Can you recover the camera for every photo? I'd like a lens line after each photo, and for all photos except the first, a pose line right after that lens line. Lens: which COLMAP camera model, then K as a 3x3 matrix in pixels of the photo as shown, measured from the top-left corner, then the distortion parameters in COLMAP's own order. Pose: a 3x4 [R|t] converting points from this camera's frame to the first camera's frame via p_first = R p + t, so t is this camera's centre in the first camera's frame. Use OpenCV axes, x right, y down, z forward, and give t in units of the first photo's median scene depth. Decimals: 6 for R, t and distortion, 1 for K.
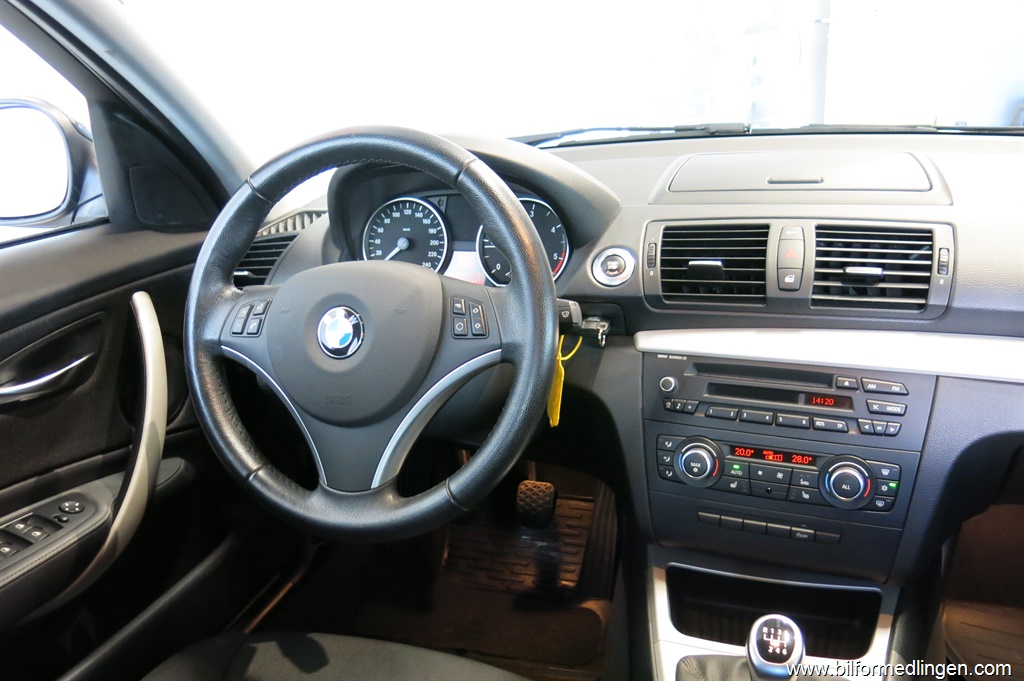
lens RADIAL K [[865.5, 0, 512.0], [0, 865.5, 340.5], [0, 0, 1]] dist [-0.015790, 0.002083]
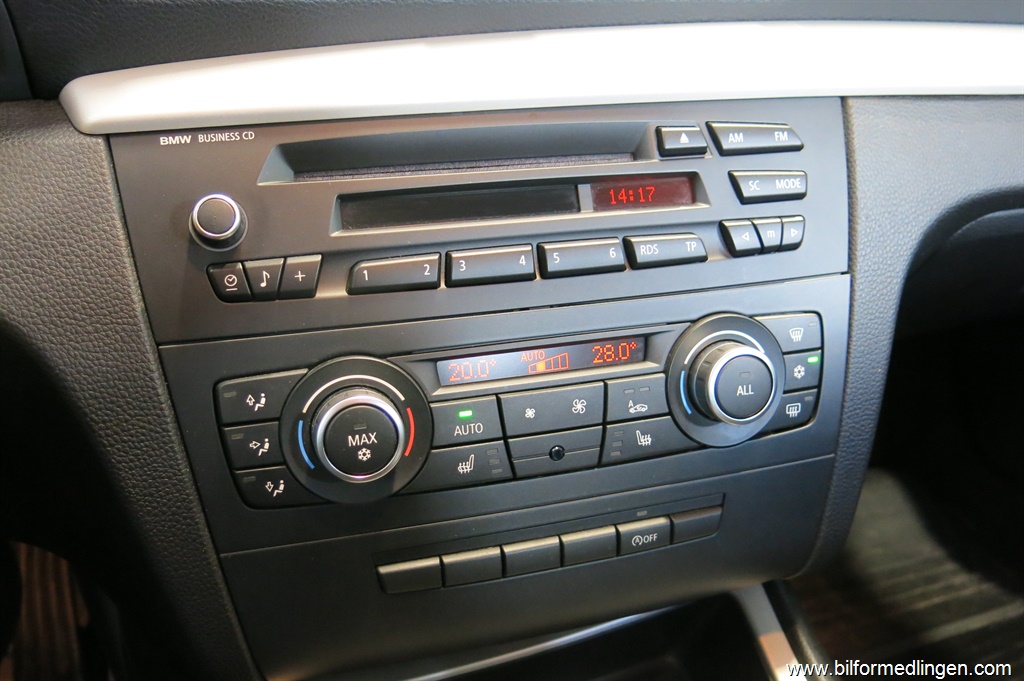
lens RADIAL K [[865.5, 0, 512.0], [0, 865.5, 340.5], [0, 0, 1]] dist [-0.015790, 0.002083]
pose [[0.761544, -0.200128, 0.616440, 0.060401], [0.163328, 0.979695, 0.116286, 0.078151], [-0.627195, 0.012125, 0.778768, 0.710496]]
